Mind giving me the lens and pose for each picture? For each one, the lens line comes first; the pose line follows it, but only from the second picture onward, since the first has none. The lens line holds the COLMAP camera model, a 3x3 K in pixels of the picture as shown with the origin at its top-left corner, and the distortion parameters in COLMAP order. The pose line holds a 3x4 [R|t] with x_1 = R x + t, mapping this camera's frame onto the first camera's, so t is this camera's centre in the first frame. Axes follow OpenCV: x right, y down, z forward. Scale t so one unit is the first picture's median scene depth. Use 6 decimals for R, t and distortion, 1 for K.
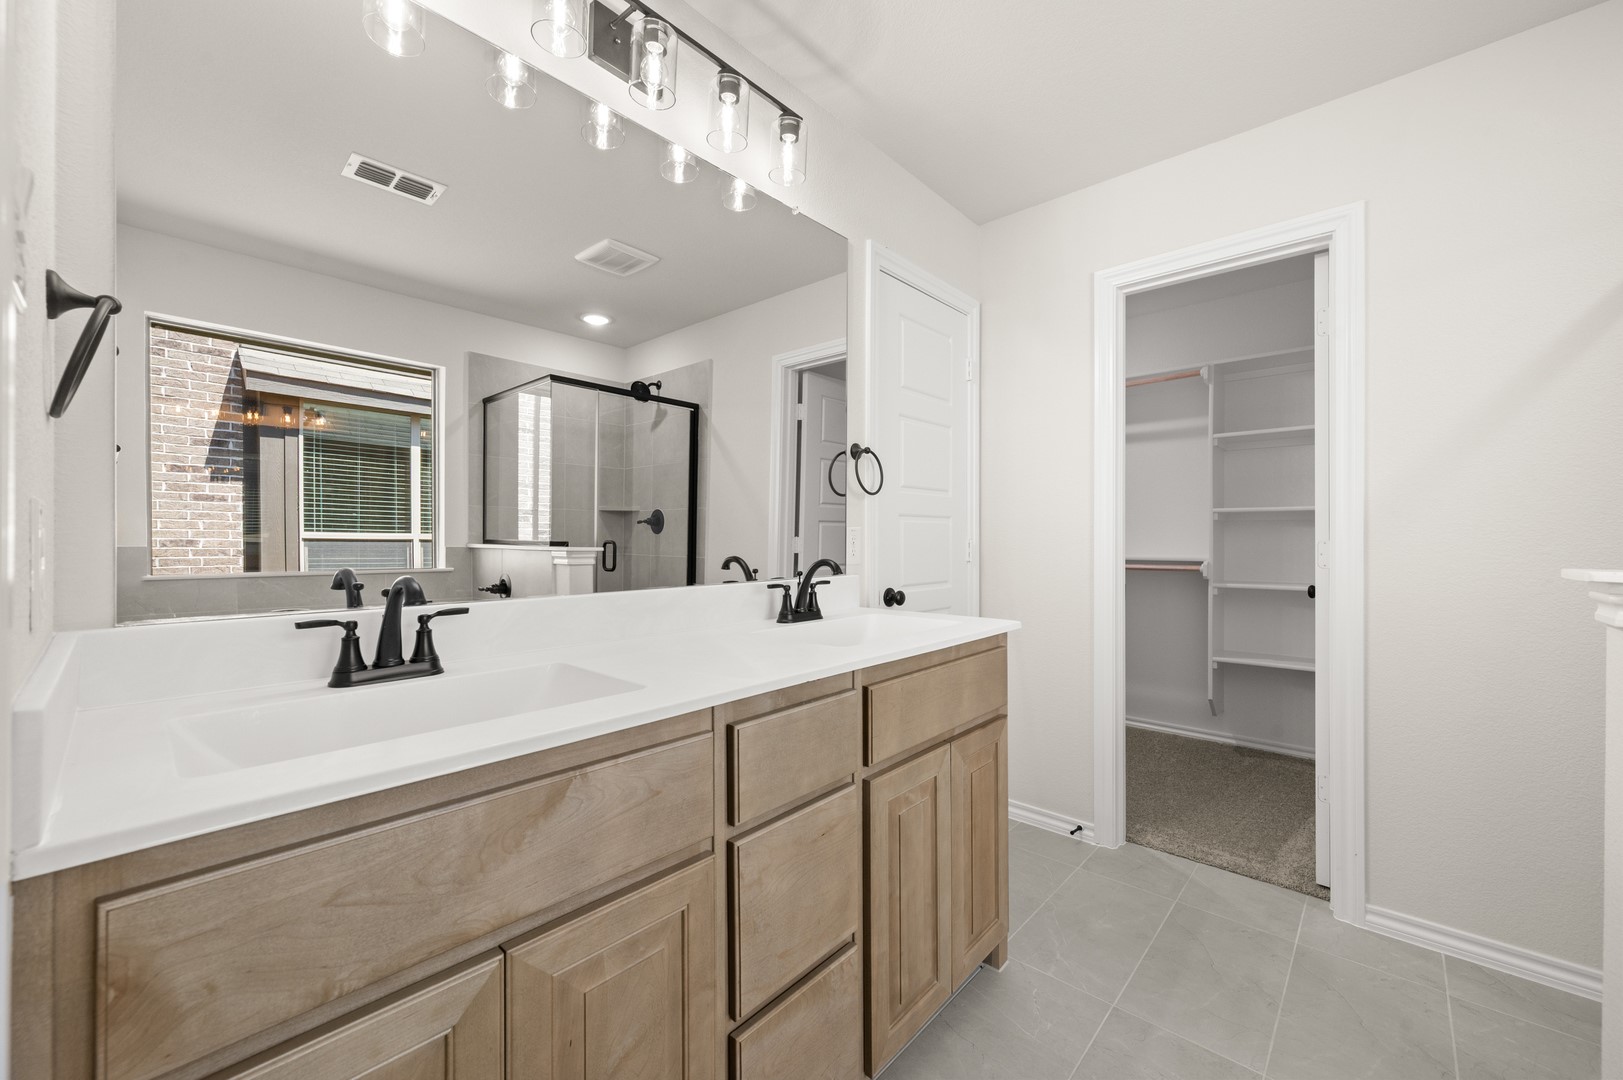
lens RADIAL K [[637.5, 0, 813.8], [0, 637.5, 536.5], [0, 0, 1]] dist [-0.000932, 0.000457]
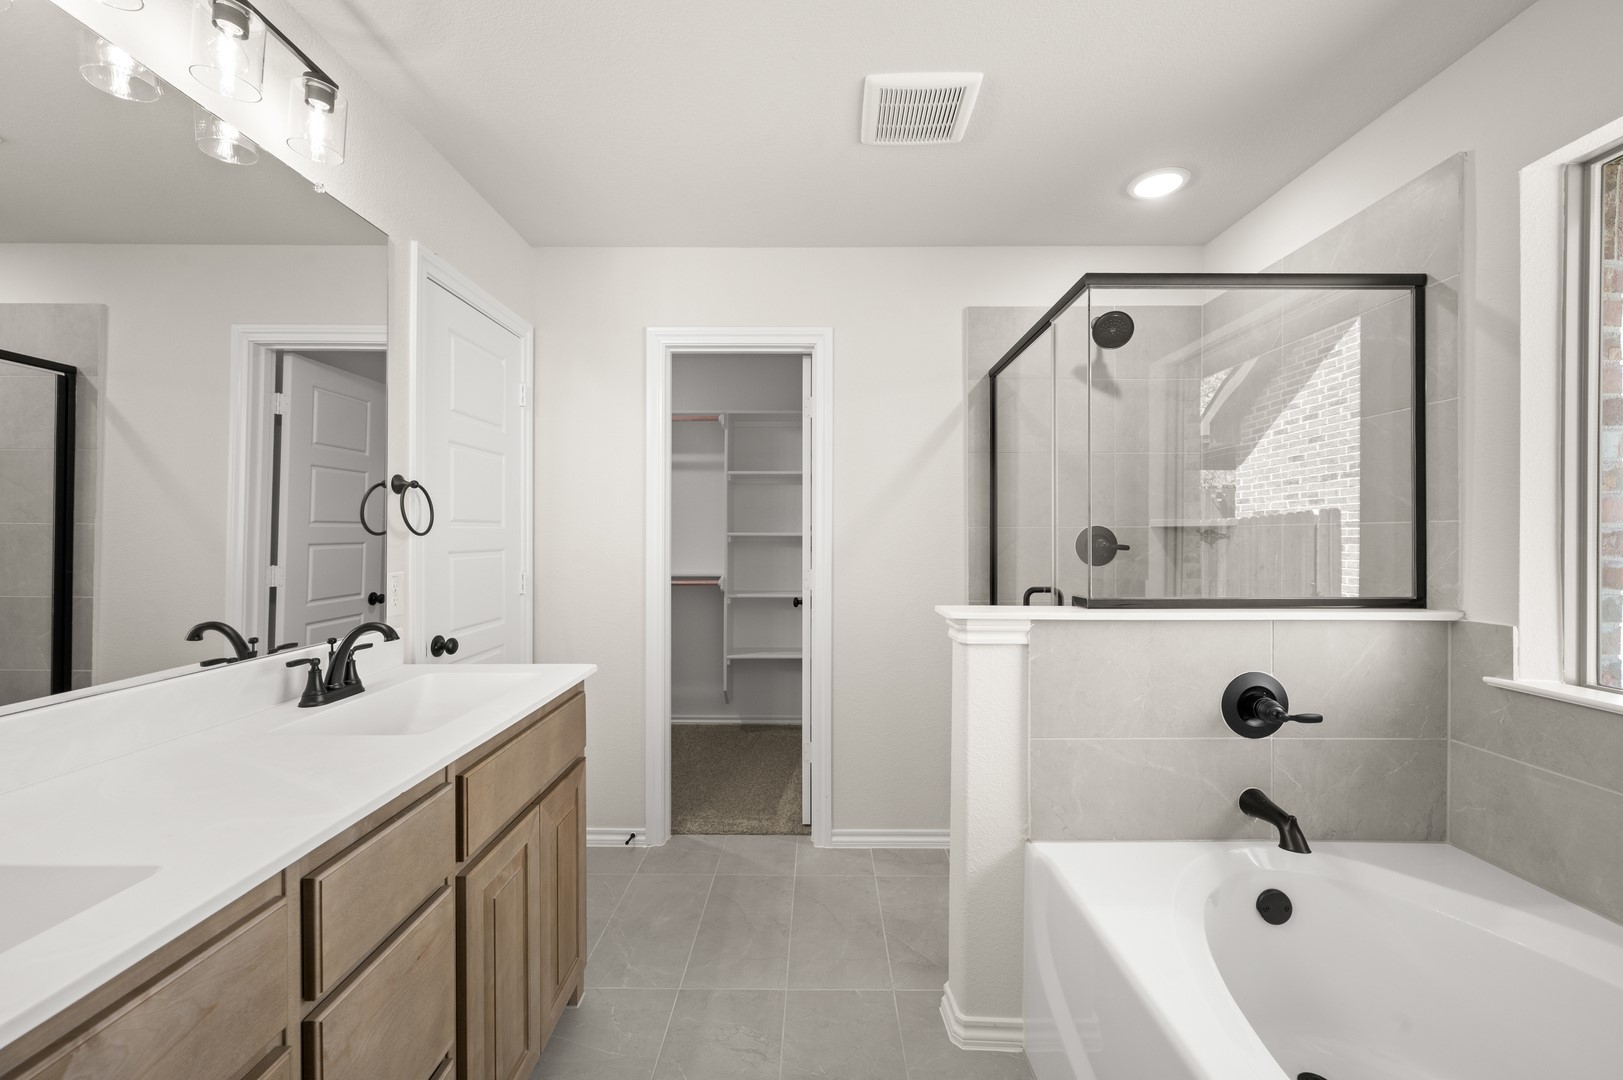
lens RADIAL K [[637.5, 0, 813.8], [0, 637.5, 536.5], [0, 0, 1]] dist [-0.000932, 0.000457]
pose [[0.747434, -0.000263, 0.664336, -0.093063], [-0.003224, 0.999987, 0.004023, -0.073062], [-0.664329, -0.005149, 0.747423, -0.018915]]
